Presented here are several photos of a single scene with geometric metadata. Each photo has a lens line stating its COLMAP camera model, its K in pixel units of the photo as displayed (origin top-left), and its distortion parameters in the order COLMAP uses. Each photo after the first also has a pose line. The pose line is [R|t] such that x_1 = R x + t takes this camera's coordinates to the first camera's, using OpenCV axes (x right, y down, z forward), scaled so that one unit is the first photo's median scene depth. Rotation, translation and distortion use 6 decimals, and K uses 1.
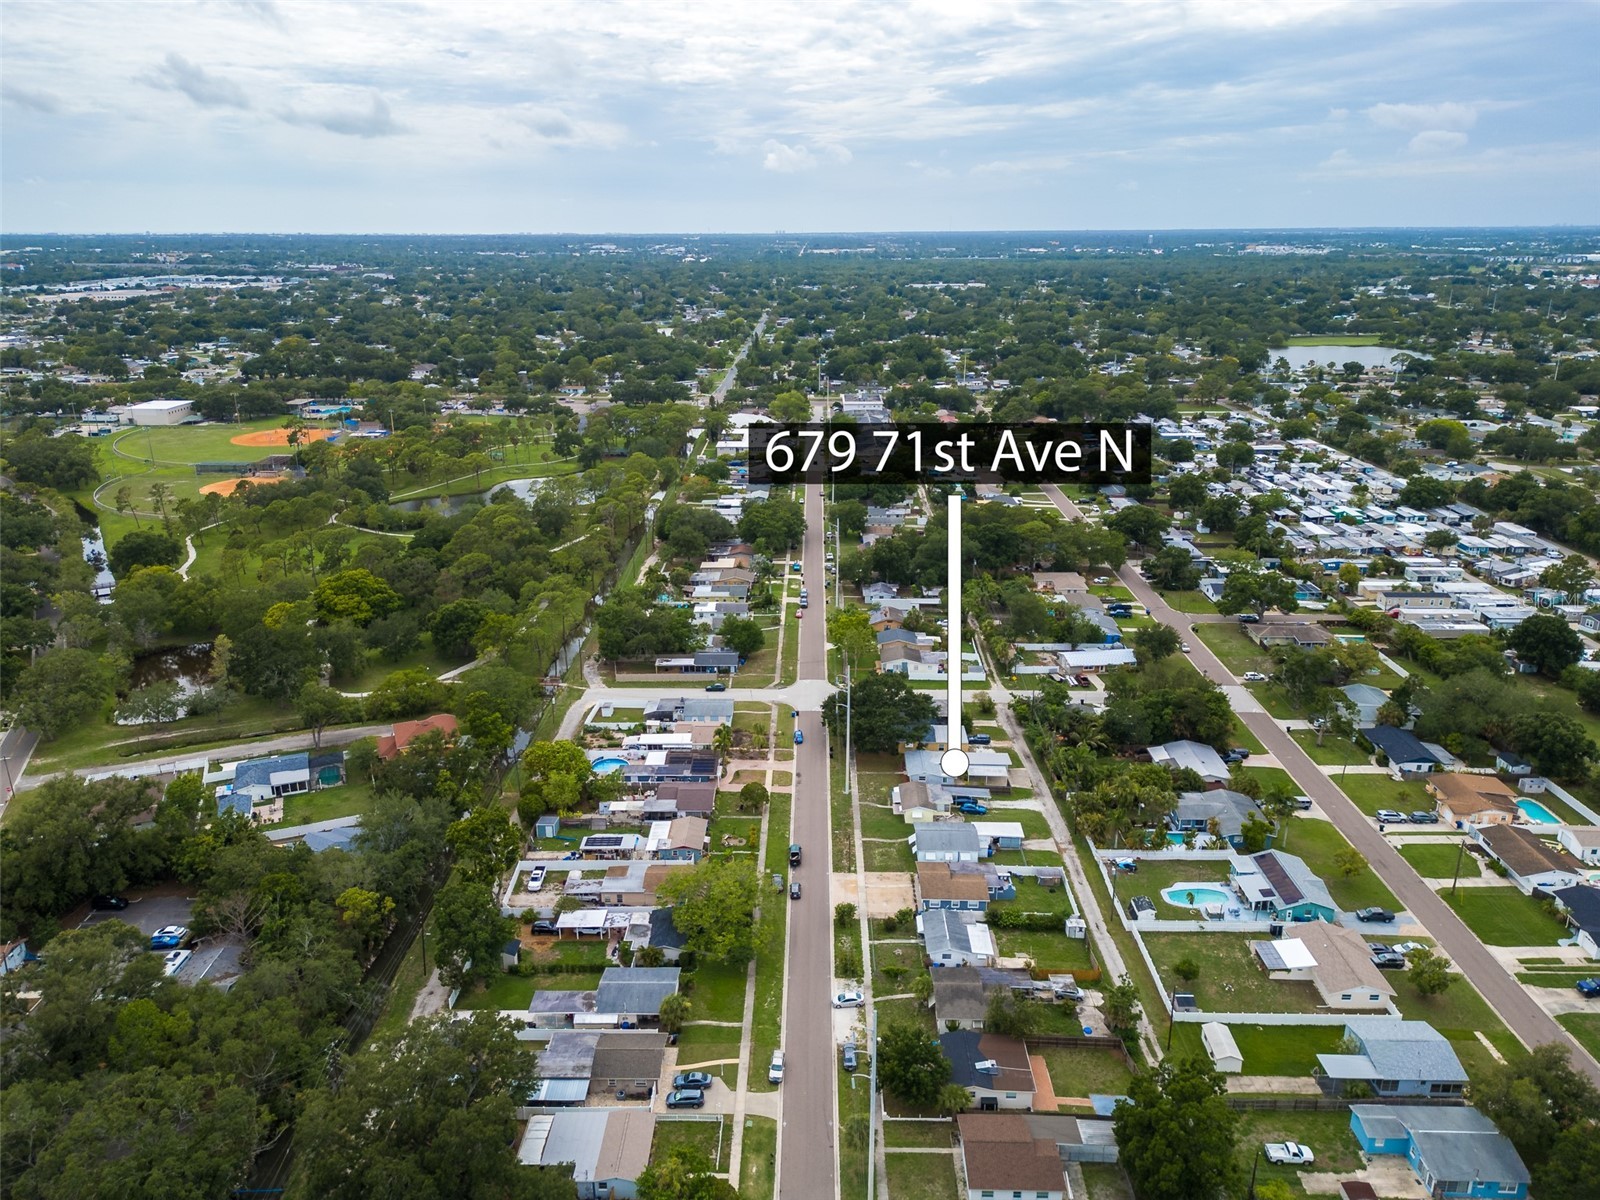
lens RADIAL K [[1128.5, 0, 792.3], [0, 1128.5, 596.0], [0, 0, 1]] dist [0.070537, -0.068455]
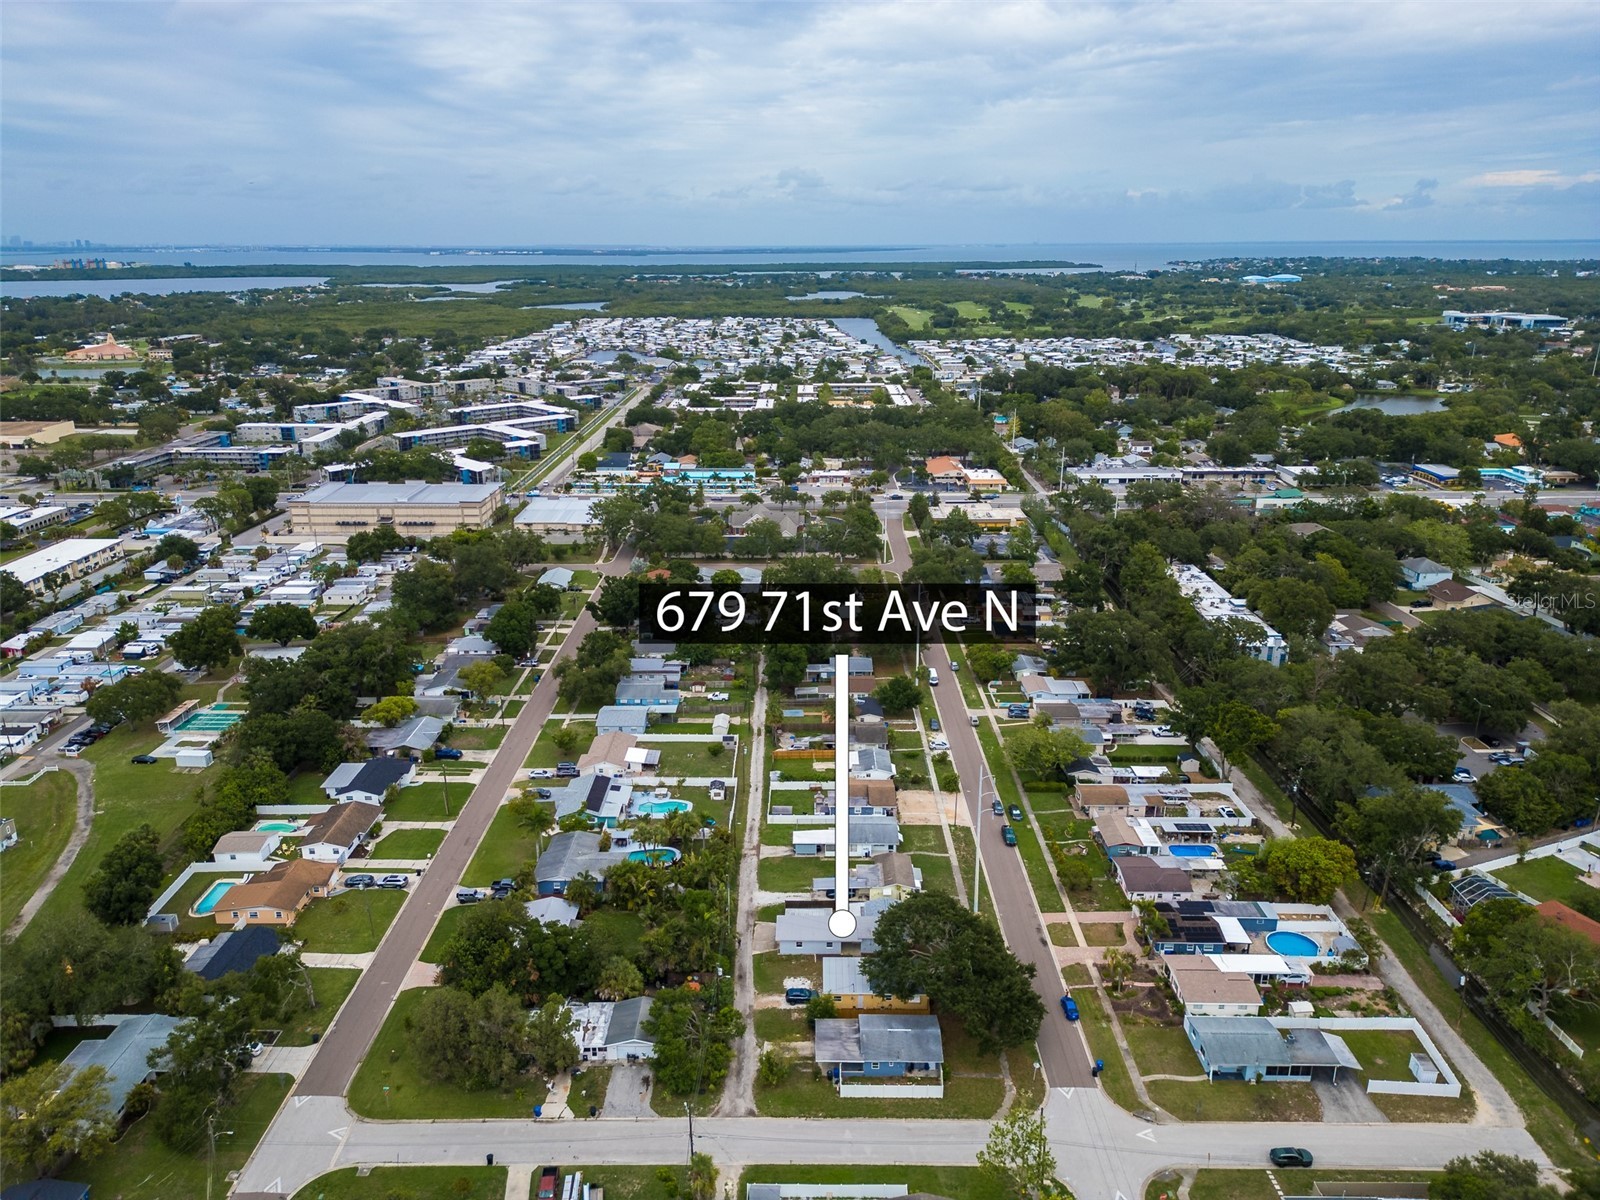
lens RADIAL K [[1112.8, 0, 793.7], [0, 1112.8, 604.4], [0, 0, 1]] dist [0.067687, -0.066450]
pose [[-0.999868, 0.012431, -0.010489, 0.185694], [0.003966, 0.811756, 0.583983, -0.490197], [0.015774, 0.583864, -0.811698, 1.501570]]
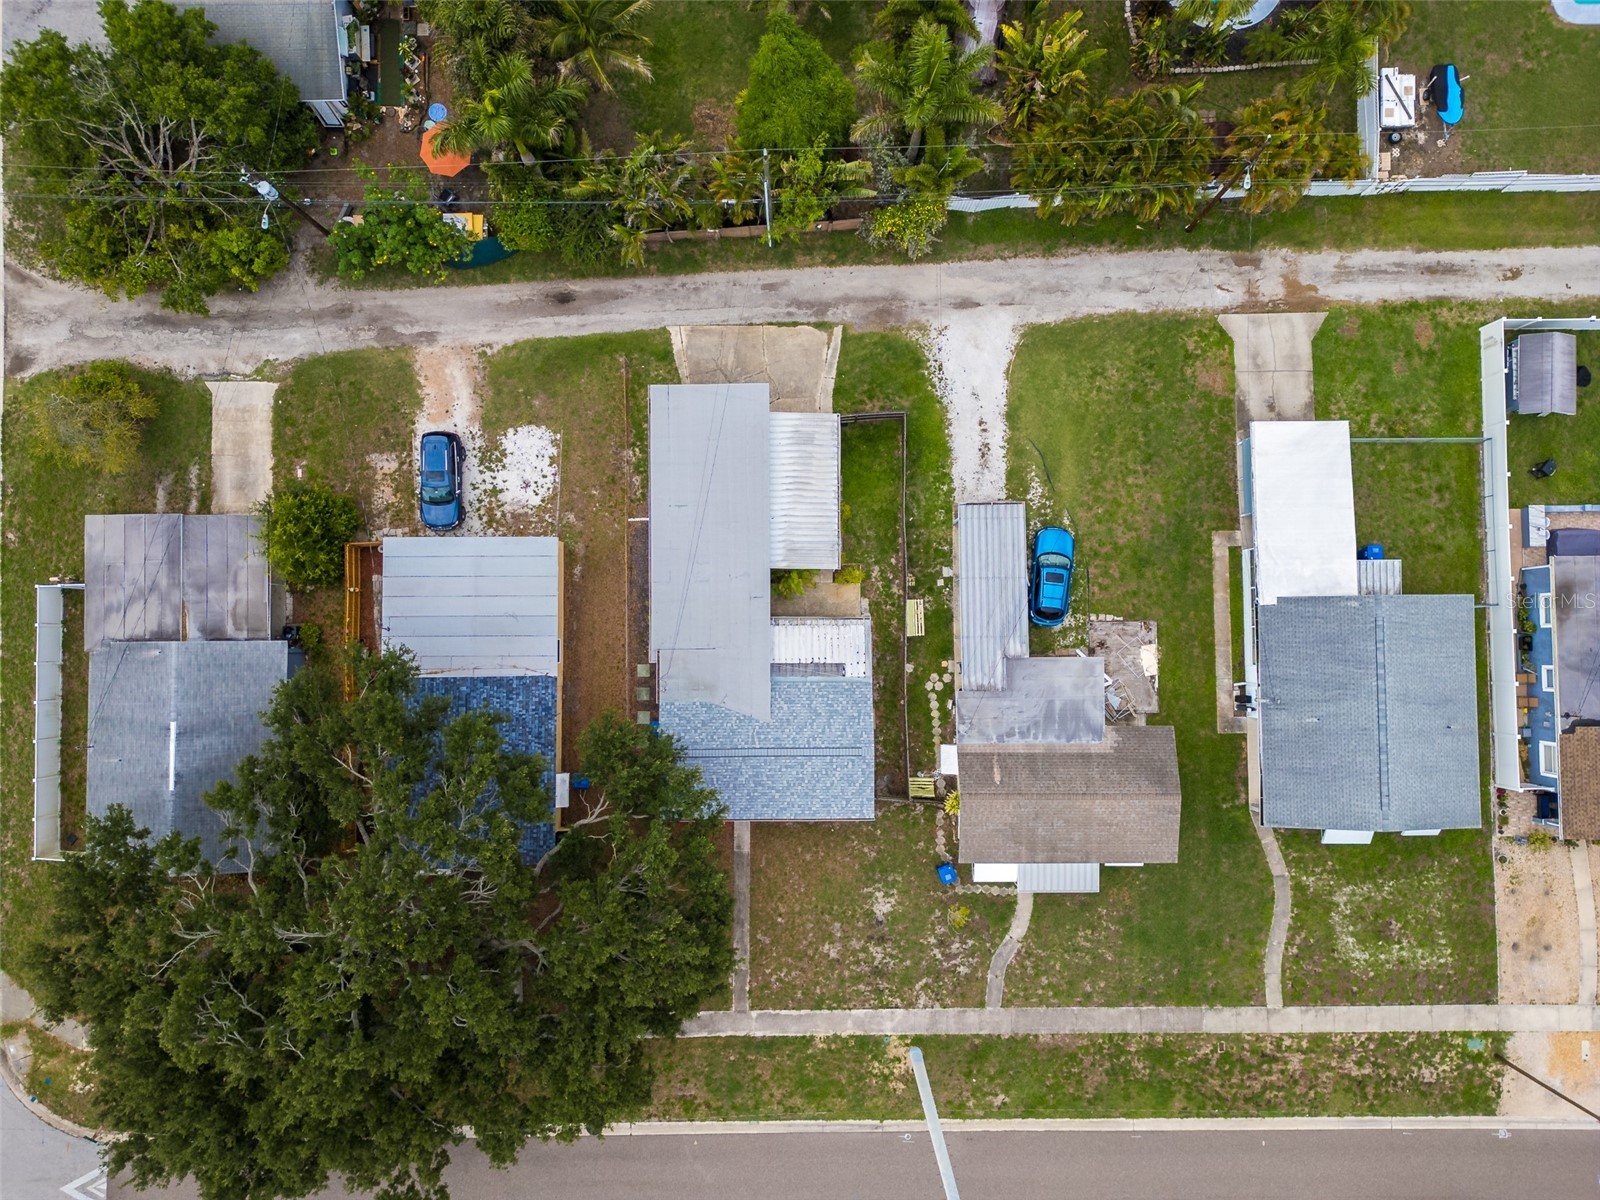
lens RADIAL K [[1128.5, 0, 792.3], [0, 1128.5, 596.0], [0, 0, 1]] dist [0.070537, -0.068455]
pose [[-0.038208, -0.998274, 0.044607, 0.136384], [0.314909, 0.030337, 0.948637, -0.077076], [-0.948352, 0.050292, 0.313207, 0.913804]]
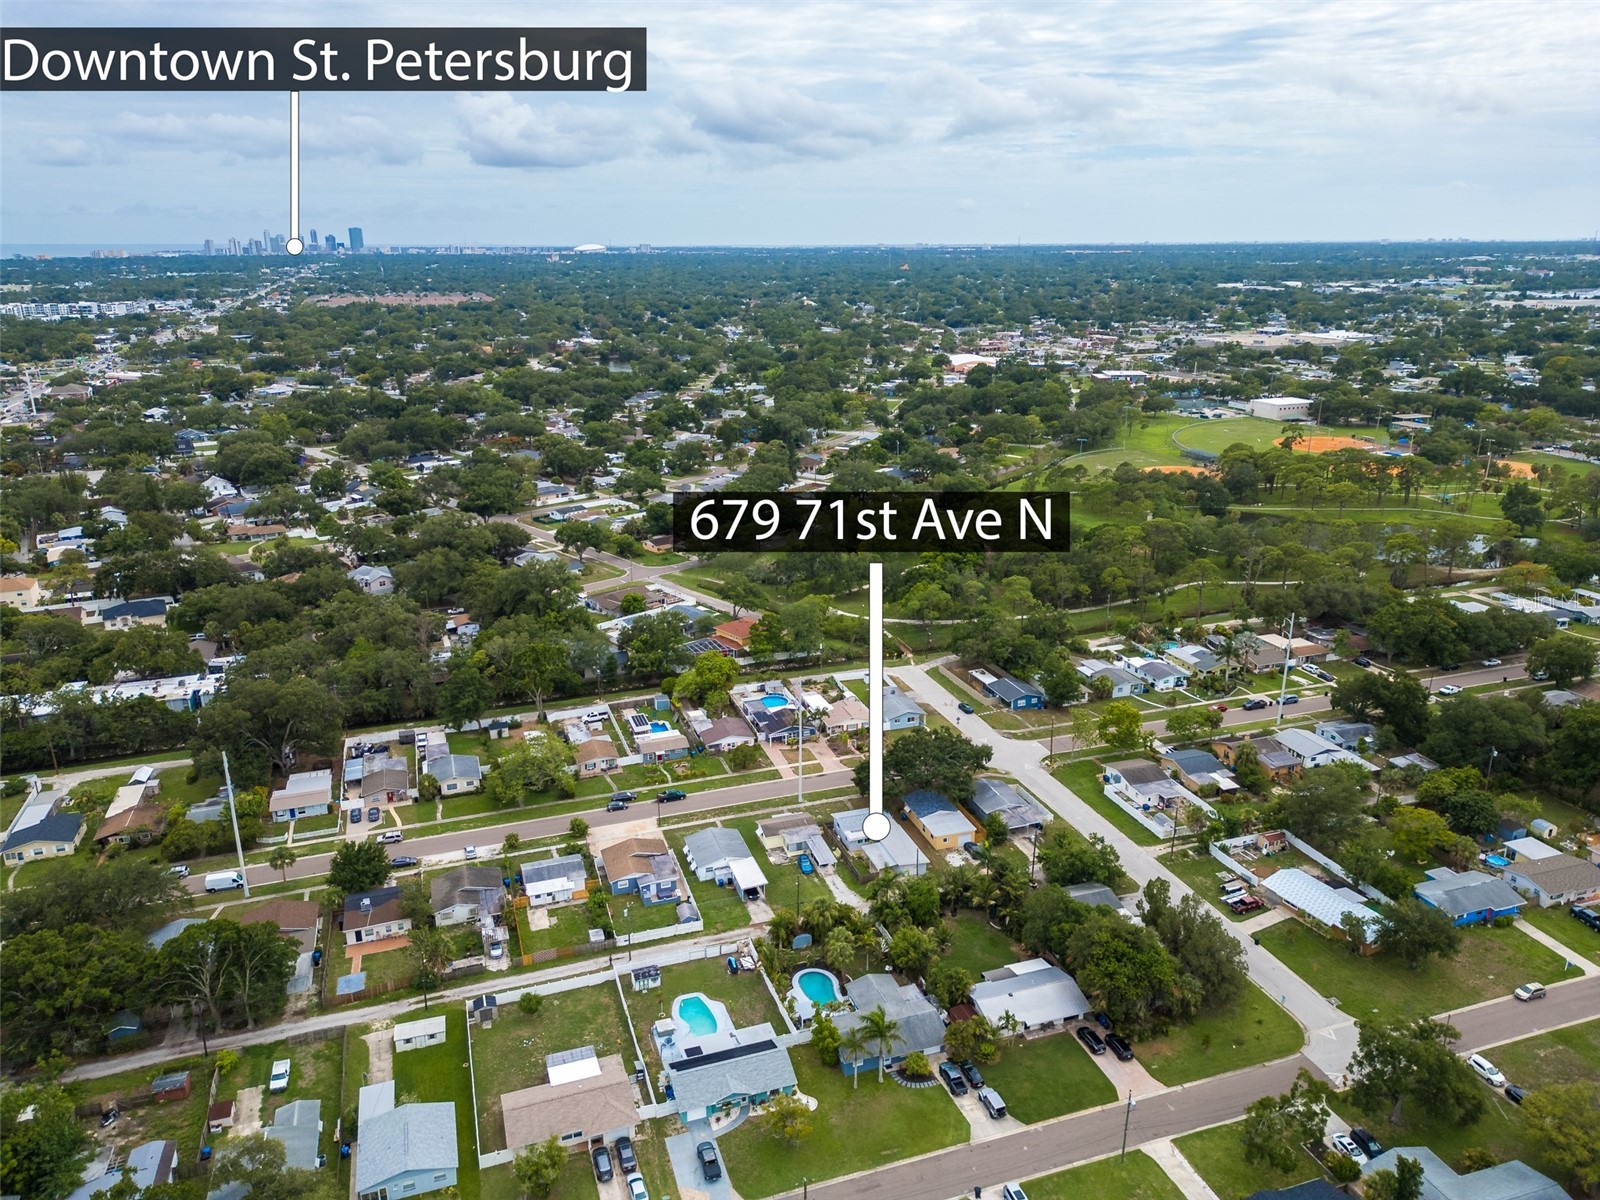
lens RADIAL K [[1112.8, 0, 793.7], [0, 1112.8, 604.4], [0, 0, 1]] dist [0.067687, -0.066450]
pose [[0.342978, 0.292195, -0.892742, 0.862304], [-0.286011, 0.937748, 0.197044, -0.181610], [0.894742, 0.187752, 0.405198, 0.540383]]
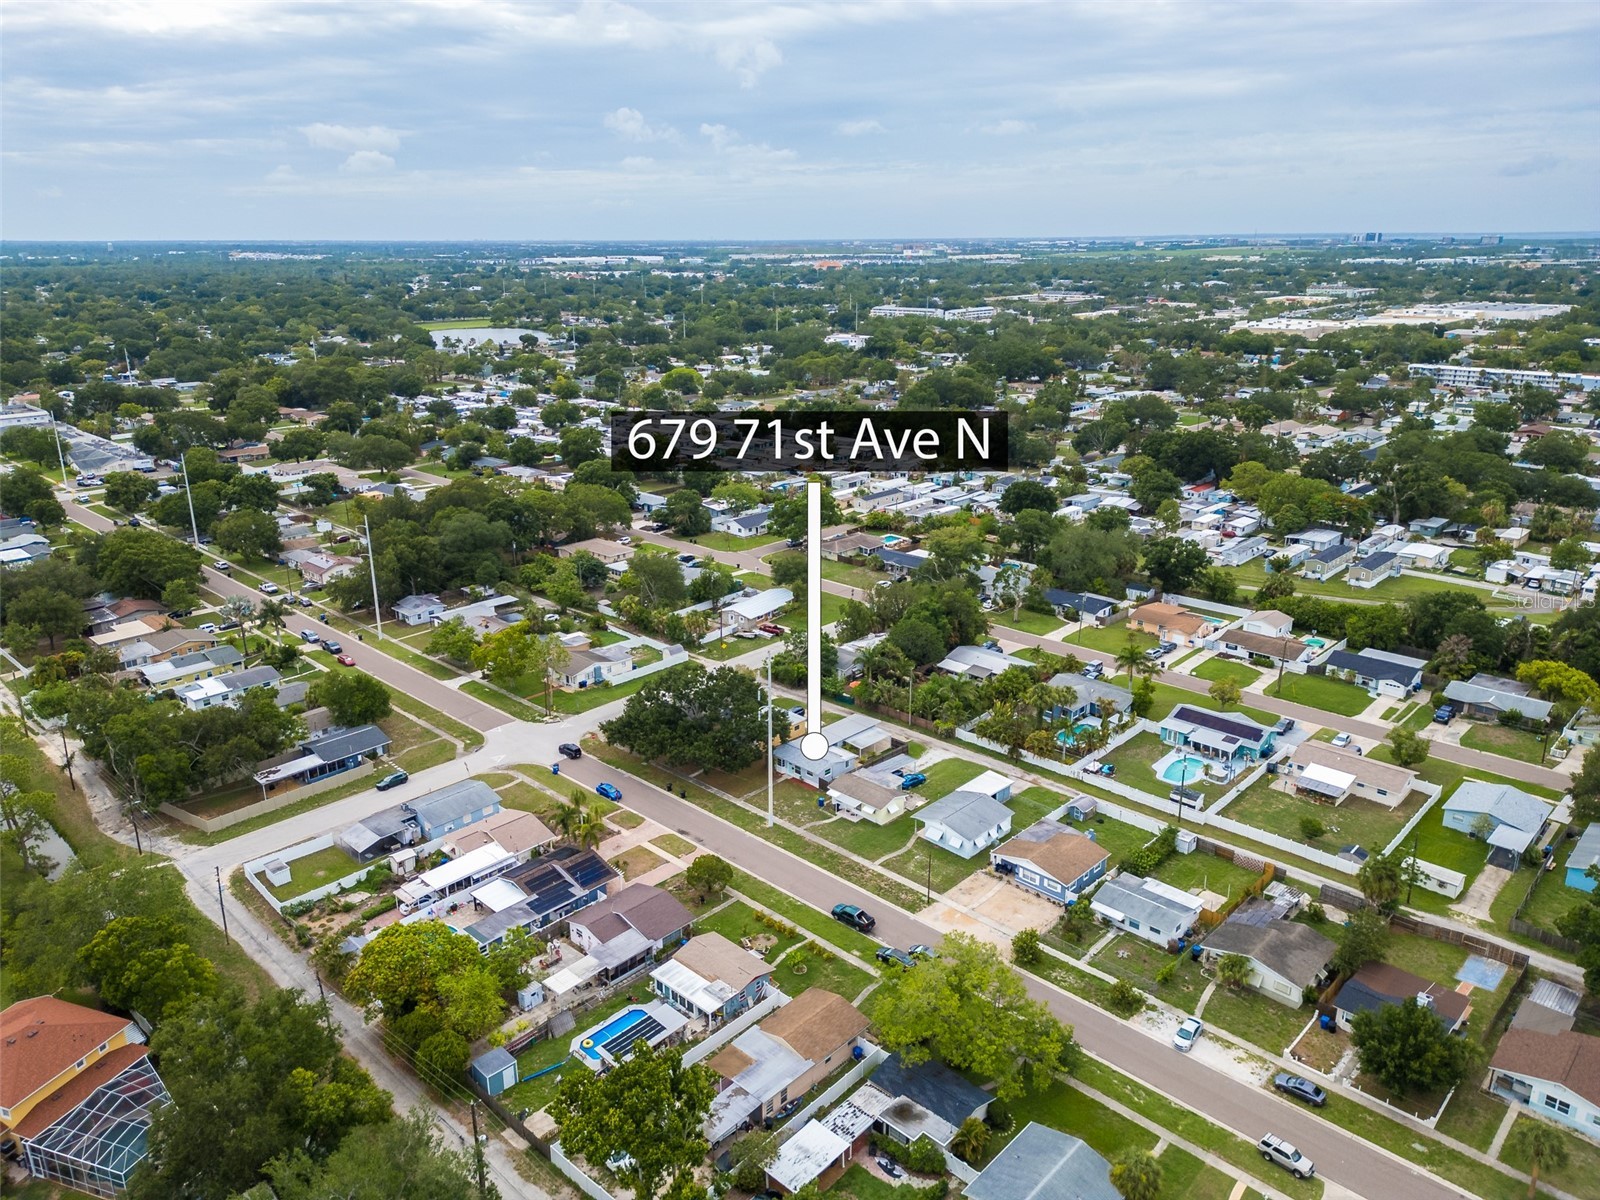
lens RADIAL K [[1112.8, 0, 793.7], [0, 1112.8, 604.4], [0, 0, 1]] dist [0.067687, -0.066450]
pose [[0.674898, -0.228950, 0.701495, -0.403056], [0.229798, 0.968587, 0.095036, -0.028441], [-0.701218, 0.097063, 0.706309, 0.452285]]
